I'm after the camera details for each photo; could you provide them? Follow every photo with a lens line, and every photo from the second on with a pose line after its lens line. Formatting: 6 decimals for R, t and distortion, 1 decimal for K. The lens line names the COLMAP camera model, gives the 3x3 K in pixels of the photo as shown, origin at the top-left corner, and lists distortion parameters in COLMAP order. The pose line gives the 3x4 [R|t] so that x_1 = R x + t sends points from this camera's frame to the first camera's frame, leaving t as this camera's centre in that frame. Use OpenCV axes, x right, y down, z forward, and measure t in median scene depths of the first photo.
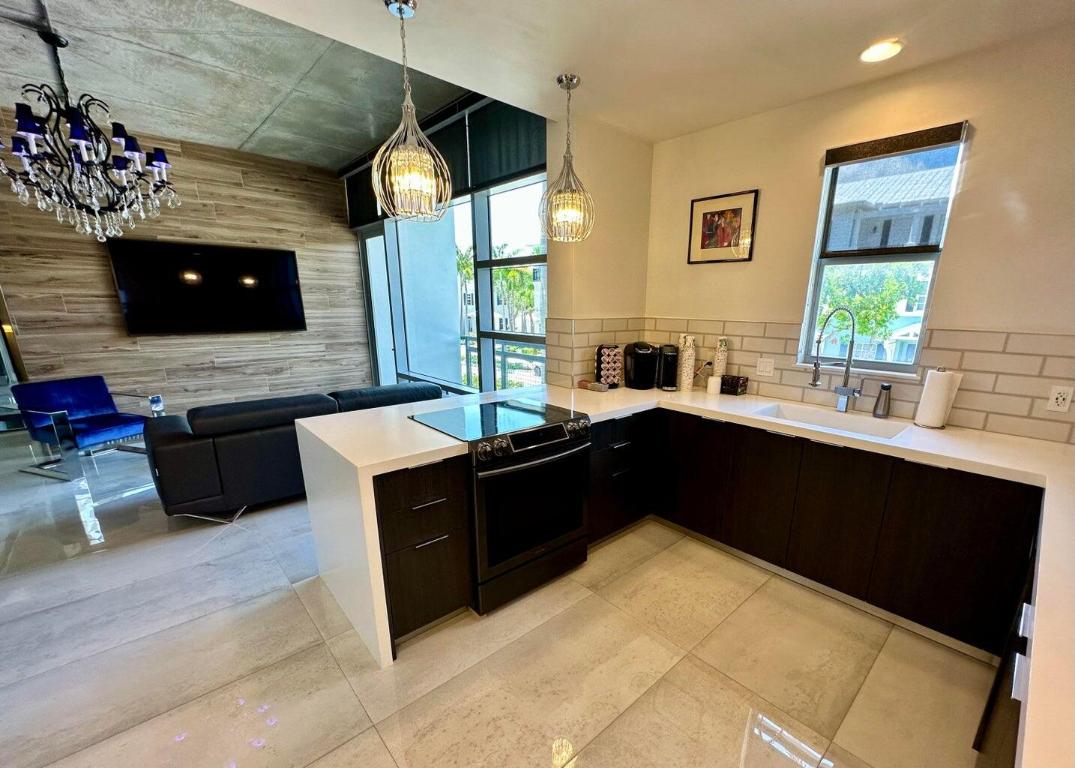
lens RADIAL K [[451.8, 0, 566.8], [0, 451.8, 426.4], [0, 0, 1]] dist [-0.000475, 0.000063]
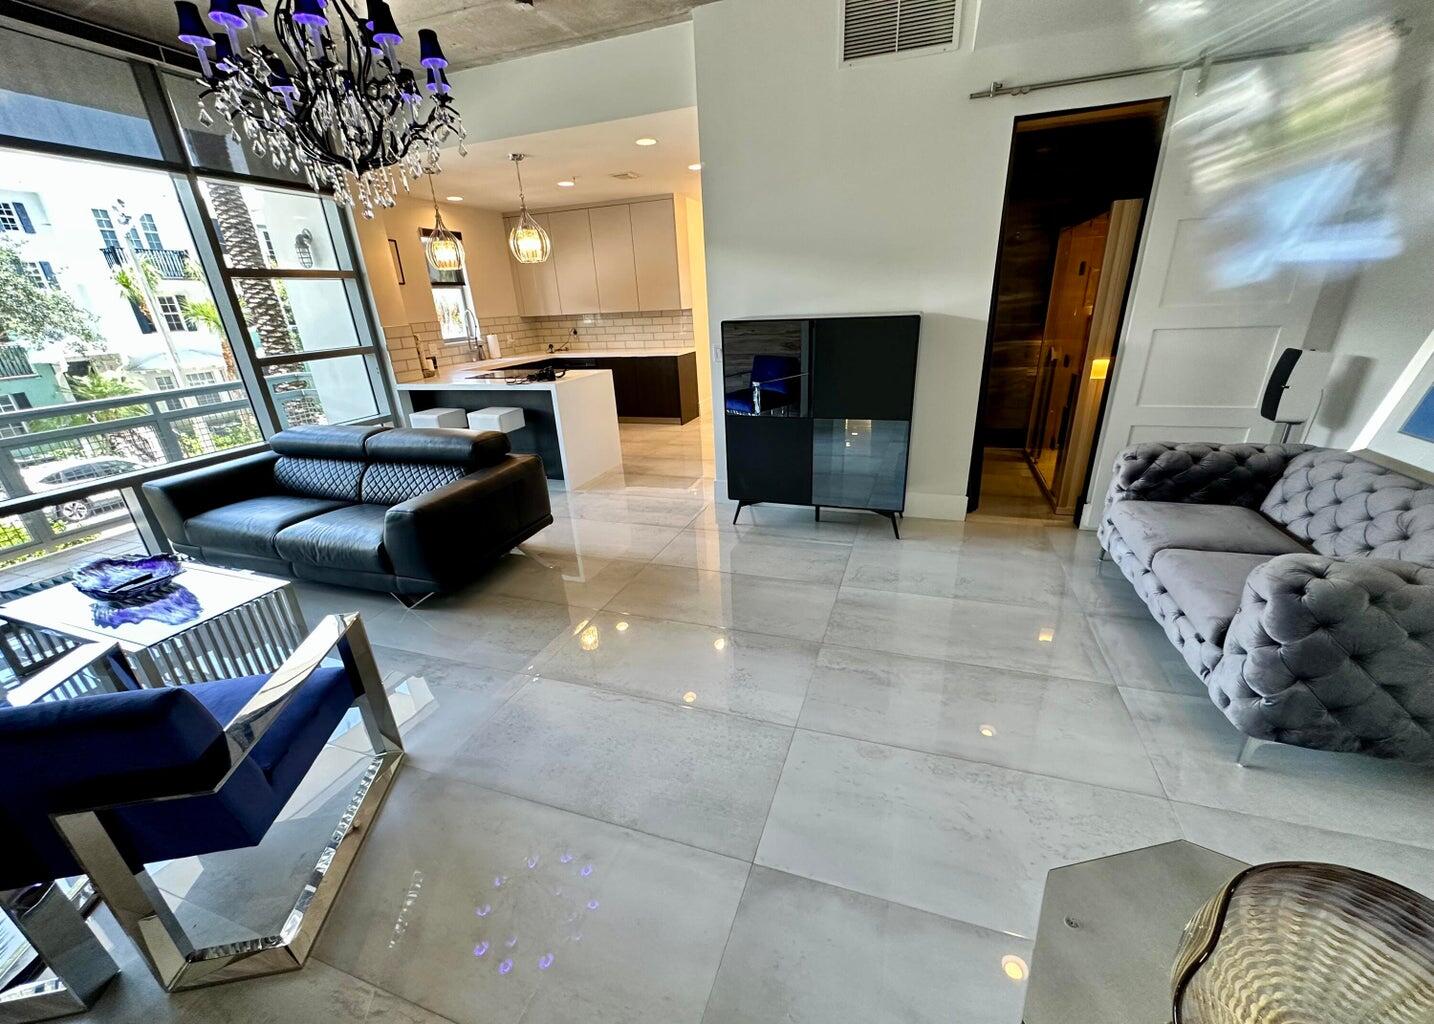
lens RADIAL K [[582.0, 0, 728.2], [0, 582.0, 494.6], [0, 0, 1]] dist [-0.000459, -0.000015]
pose [[-0.467461, -0.280450, 0.838348, -1.453871], [0.272374, 0.856514, 0.438402, -0.223397], [-0.841007, 0.433280, -0.323999, 0.714208]]
